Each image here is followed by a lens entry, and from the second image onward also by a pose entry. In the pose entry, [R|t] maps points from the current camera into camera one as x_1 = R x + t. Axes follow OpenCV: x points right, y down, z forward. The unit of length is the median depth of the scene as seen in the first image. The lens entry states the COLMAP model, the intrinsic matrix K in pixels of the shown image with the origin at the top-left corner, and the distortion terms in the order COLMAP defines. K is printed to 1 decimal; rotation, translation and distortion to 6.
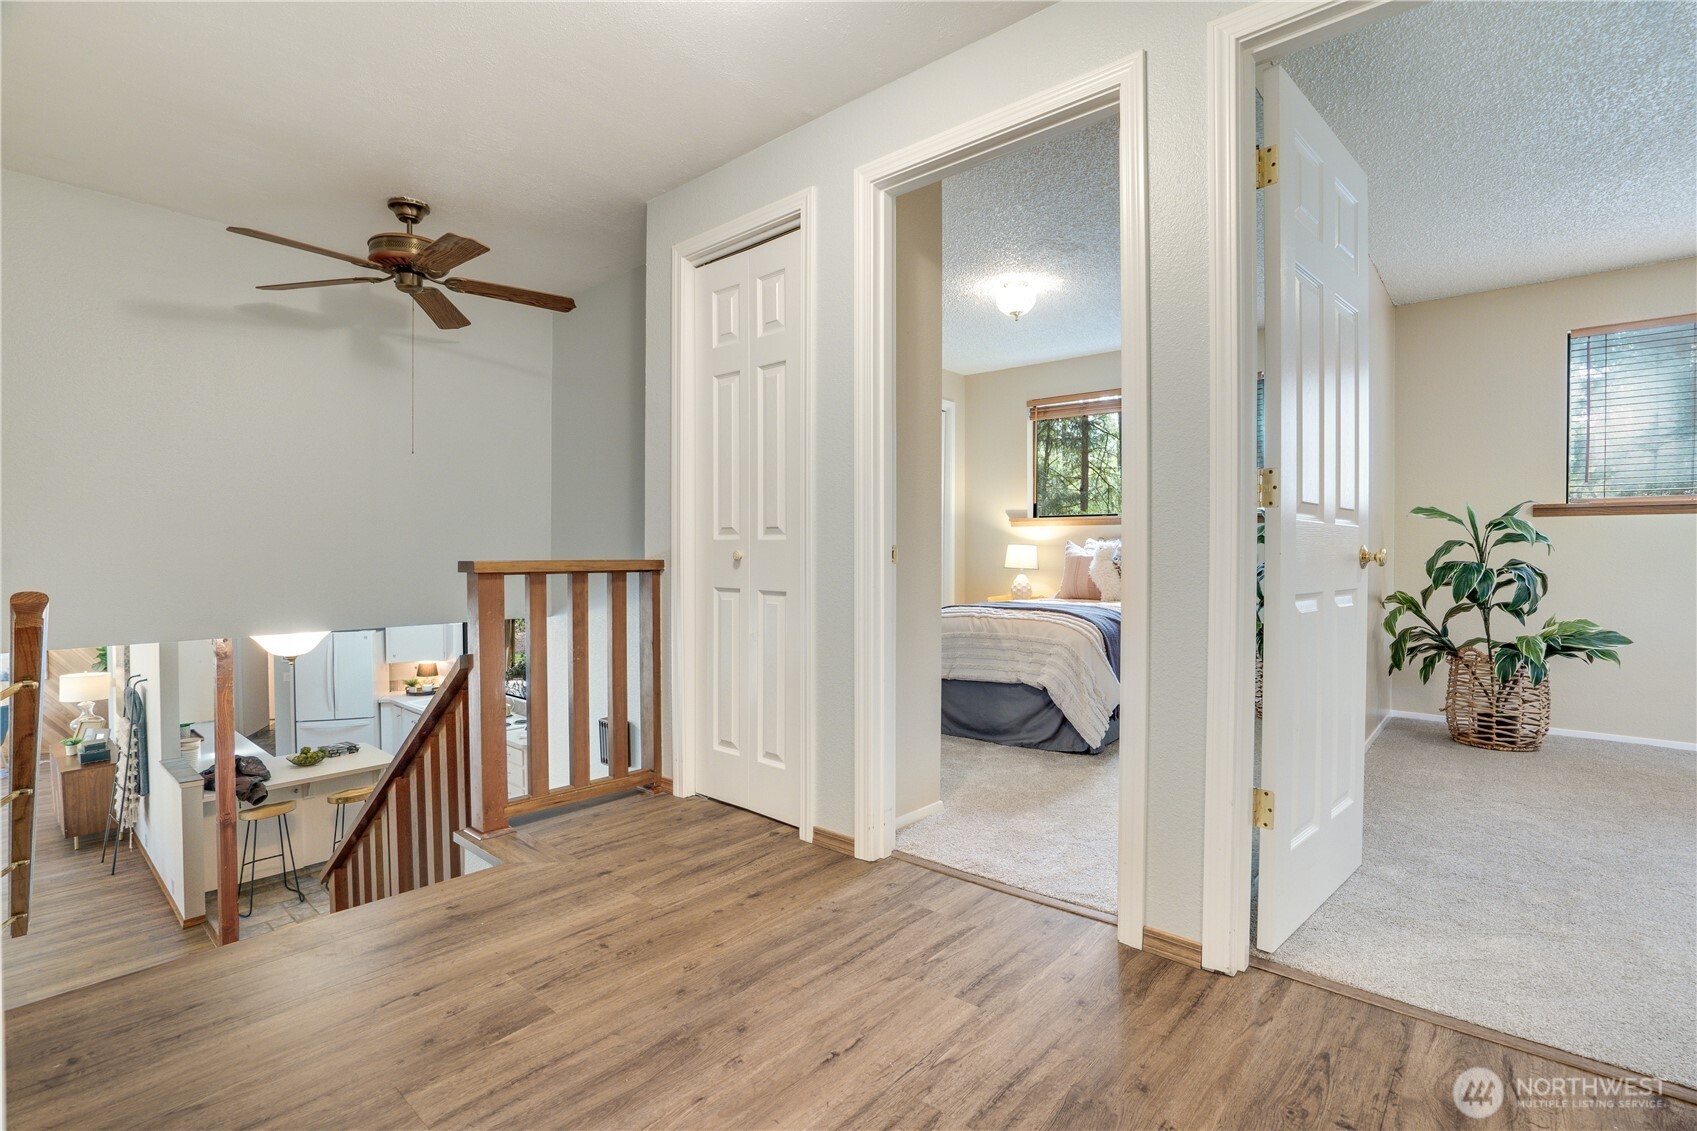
lens RADIAL K [[782.6, 0, 838.6], [0, 782.6, 566.7], [0, 0, 1]] dist [-0.041269, 0.009723]
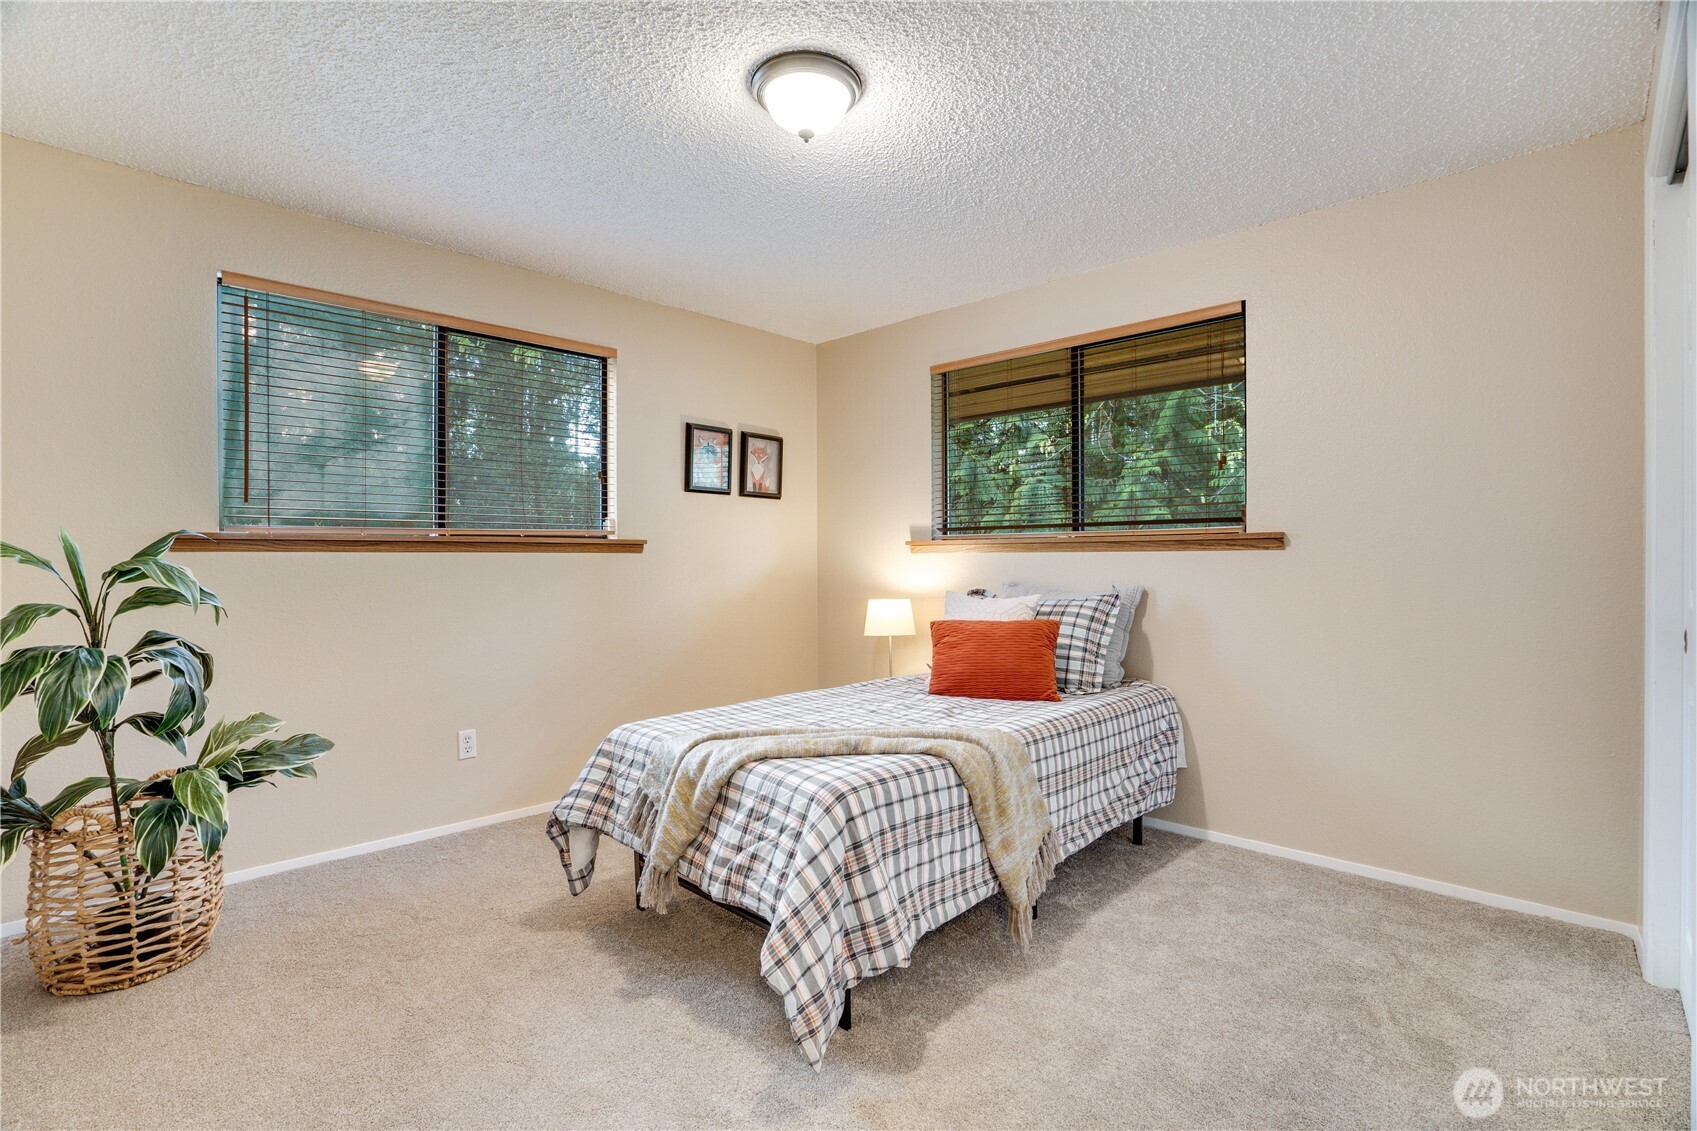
lens RADIAL K [[782.6, 0, 836.1], [0, 782.6, 567.7], [0, 0, 1]] dist [-0.041269, 0.009723]
pose [[0.054573, -0.013158, 0.998423, 0.350810], [0.022433, 0.999677, 0.011948, -0.051963], [-0.998258, 0.021745, 0.054850, 0.462238]]
